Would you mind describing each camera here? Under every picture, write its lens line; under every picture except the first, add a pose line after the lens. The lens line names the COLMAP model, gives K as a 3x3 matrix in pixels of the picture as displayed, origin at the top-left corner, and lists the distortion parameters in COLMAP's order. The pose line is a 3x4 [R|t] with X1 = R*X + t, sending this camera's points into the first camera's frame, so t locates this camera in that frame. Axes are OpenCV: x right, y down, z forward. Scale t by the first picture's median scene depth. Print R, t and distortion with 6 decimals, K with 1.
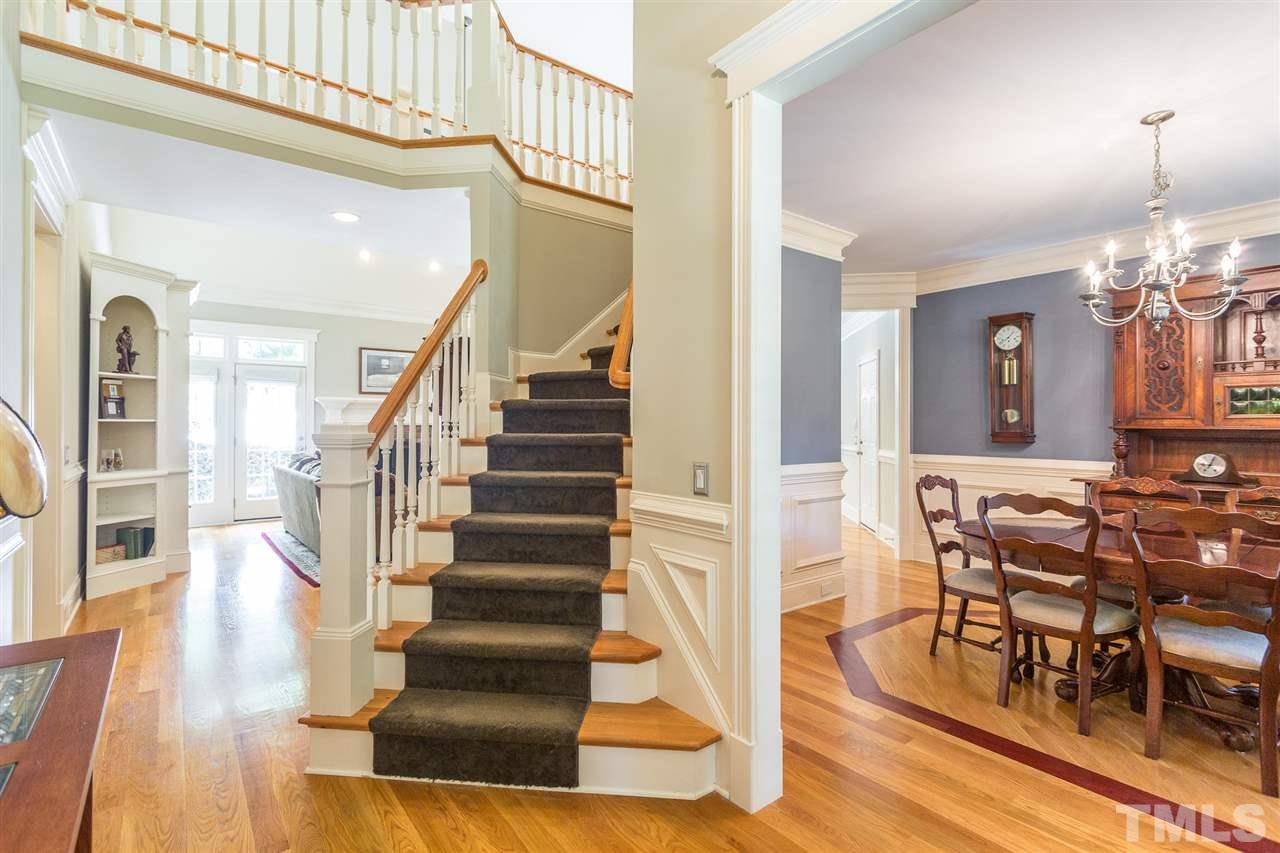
lens RADIAL K [[602.3, 0, 635.8], [0, 602.3, 424.8], [0, 0, 1]] dist [0.001613, 0.000265]
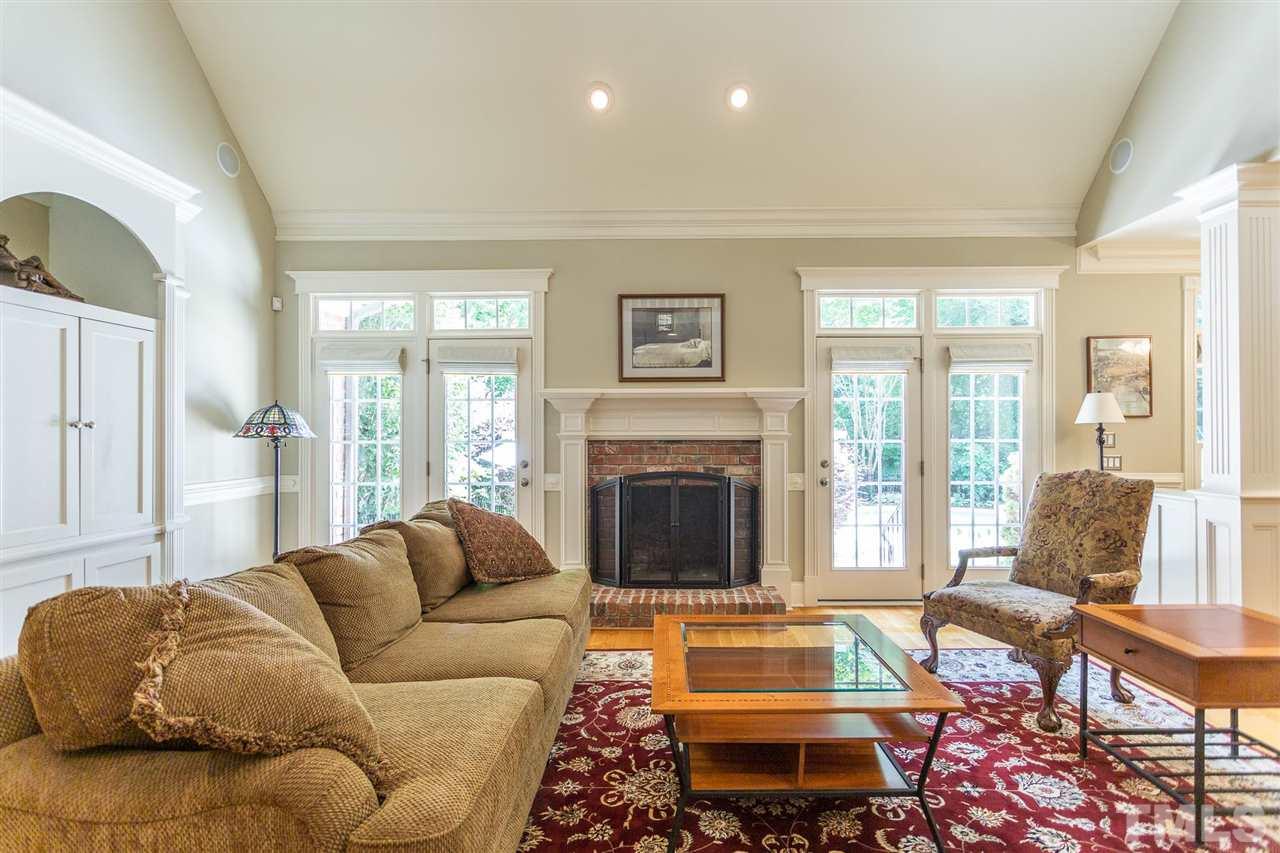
lens RADIAL K [[610.8, 0, 674.3], [0, 610.8, 432.0], [0, 0, 1]] dist [0.004114, 0.000666]
pose [[0.787401, -0.009261, -0.616371, -0.089900], [0.005027, 0.999950, -0.008603, -0.002052], [0.616420, 0.003676, 0.787409, 0.628563]]
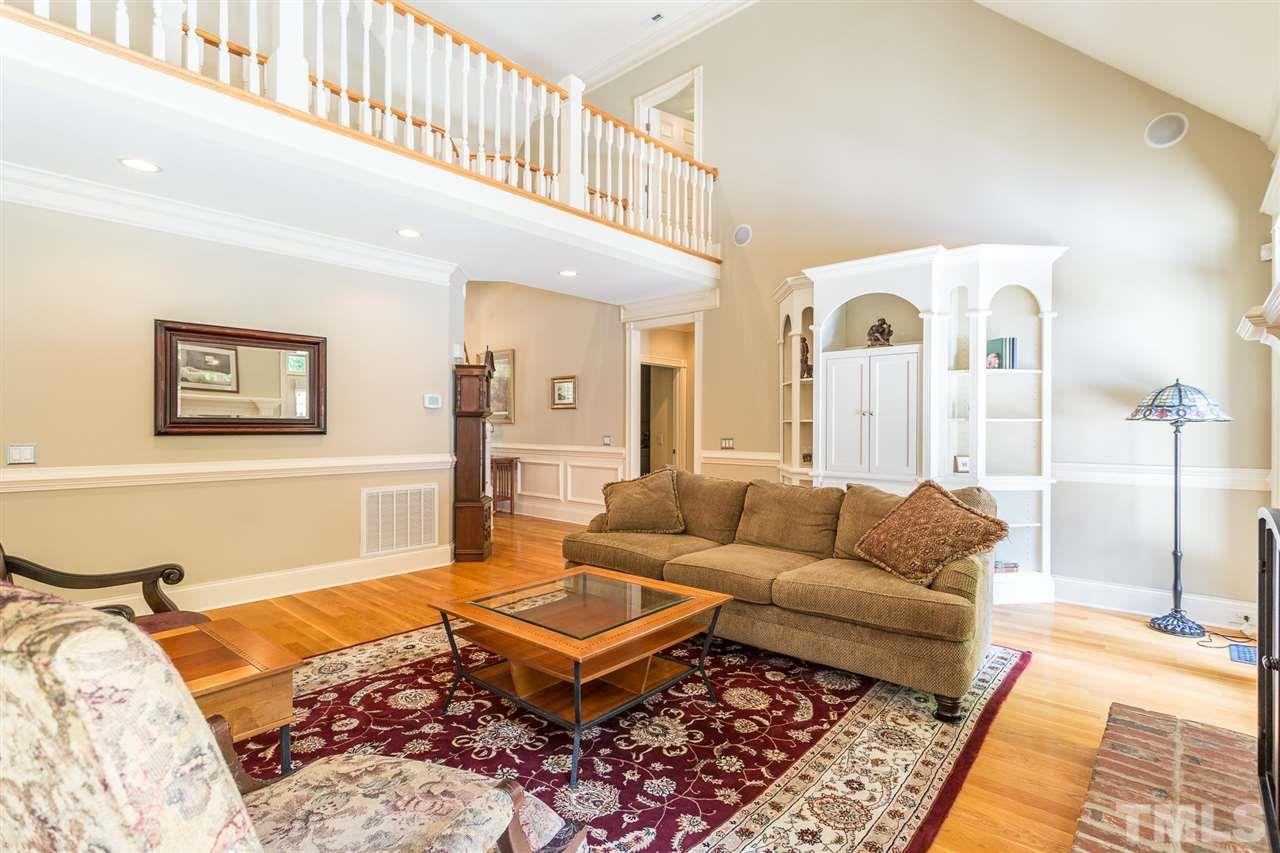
lens RADIAL K [[602.3, 0, 635.8], [0, 602.3, 424.8], [0, 0, 1]] dist [0.001613, 0.000265]
pose [[-0.984172, -0.006798, -0.177084, -0.195888], [-0.006813, 0.999977, -0.000523, 0.002394], [0.177084, 0.000691, -0.984196, 1.204541]]
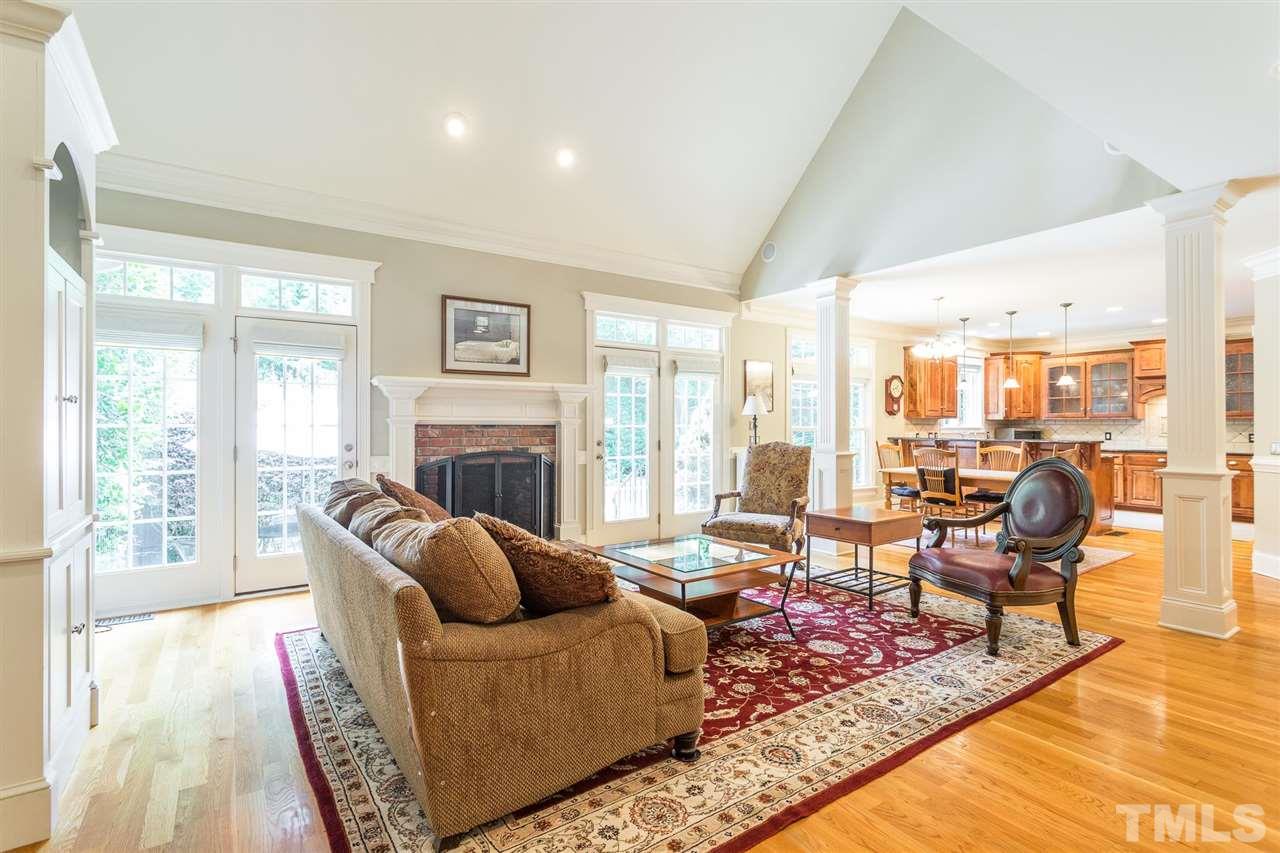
lens RADIAL K [[602.3, 0, 635.8], [0, 602.3, 424.8], [0, 0, 1]] dist [0.001613, 0.000265]
pose [[0.998205, -0.003440, -0.059786, -0.240966], [0.003334, 0.999993, -0.001875, 0.002369], [0.059792, 0.001673, 0.998209, 0.430535]]
